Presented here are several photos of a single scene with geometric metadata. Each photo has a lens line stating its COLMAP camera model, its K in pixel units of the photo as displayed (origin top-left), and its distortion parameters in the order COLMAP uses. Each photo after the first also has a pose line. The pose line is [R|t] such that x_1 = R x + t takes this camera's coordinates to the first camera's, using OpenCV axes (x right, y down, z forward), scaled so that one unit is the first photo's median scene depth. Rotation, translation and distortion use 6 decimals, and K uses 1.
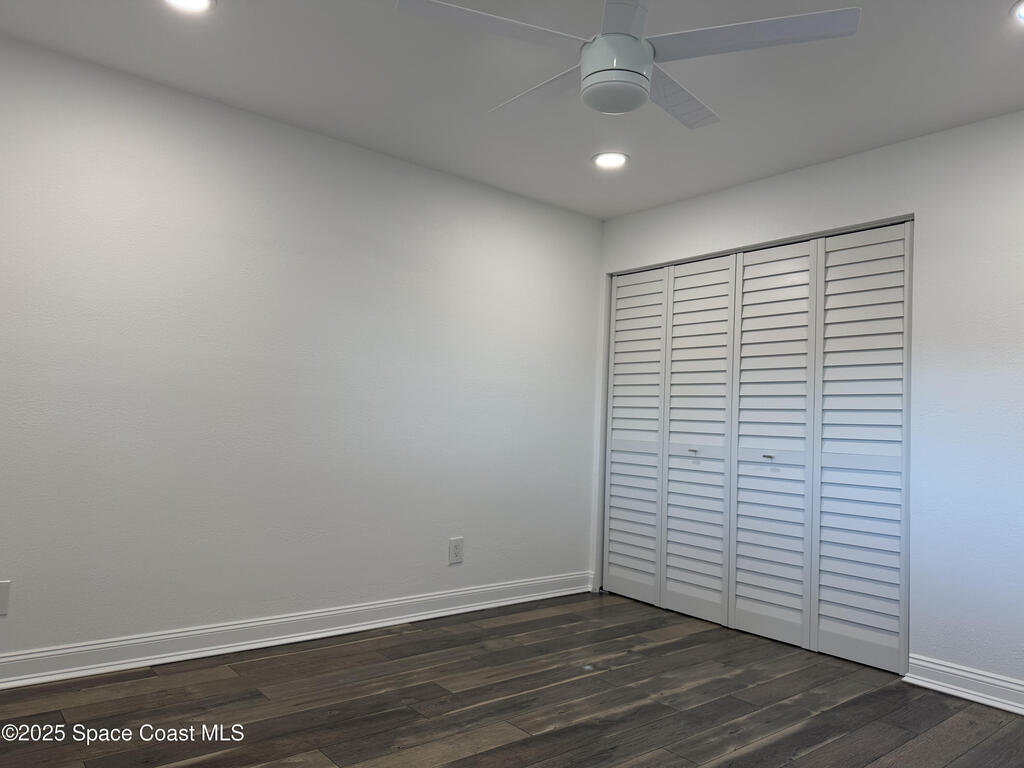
lens RADIAL K [[726.5, 0, 517.0], [0, 726.5, 381.1], [0, 0, 1]] dist [0.053896, -0.125229]
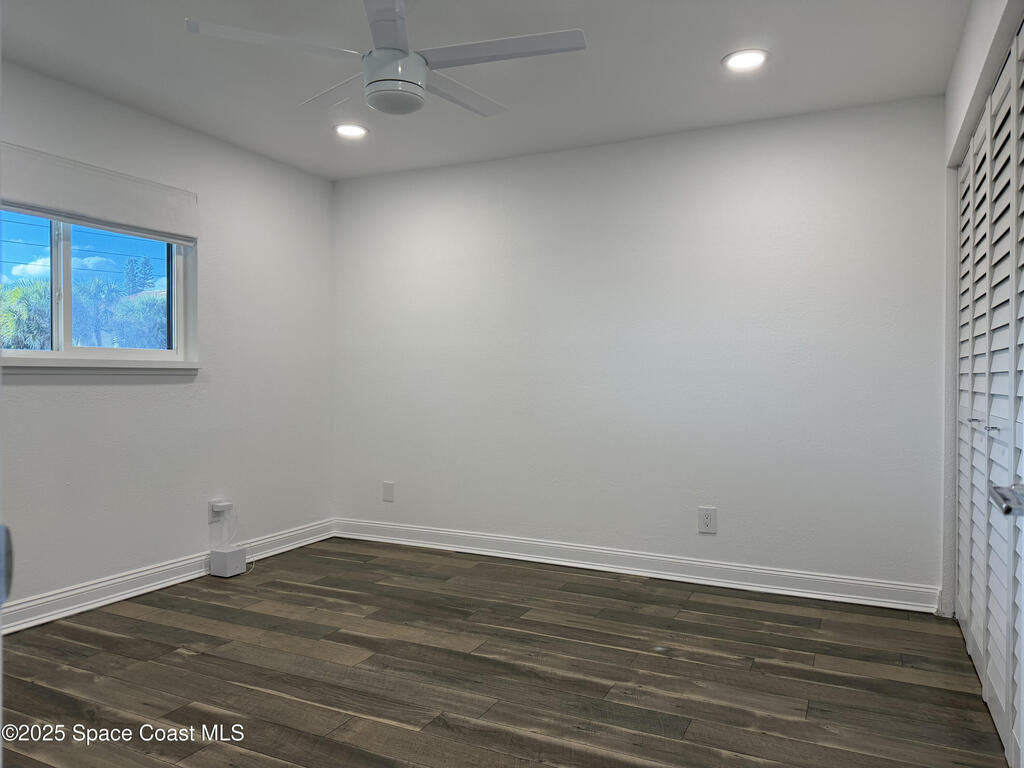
lens RADIAL K [[726.5, 0, 517.0], [0, 726.5, 381.1], [0, 0, 1]] dist [0.053896, -0.125229]
pose [[0.440657, -0.019120, -0.897472, 0.841482], [0.050847, 0.998700, 0.003690, 0.038567], [0.896234, -0.047260, 0.441056, 0.435003]]
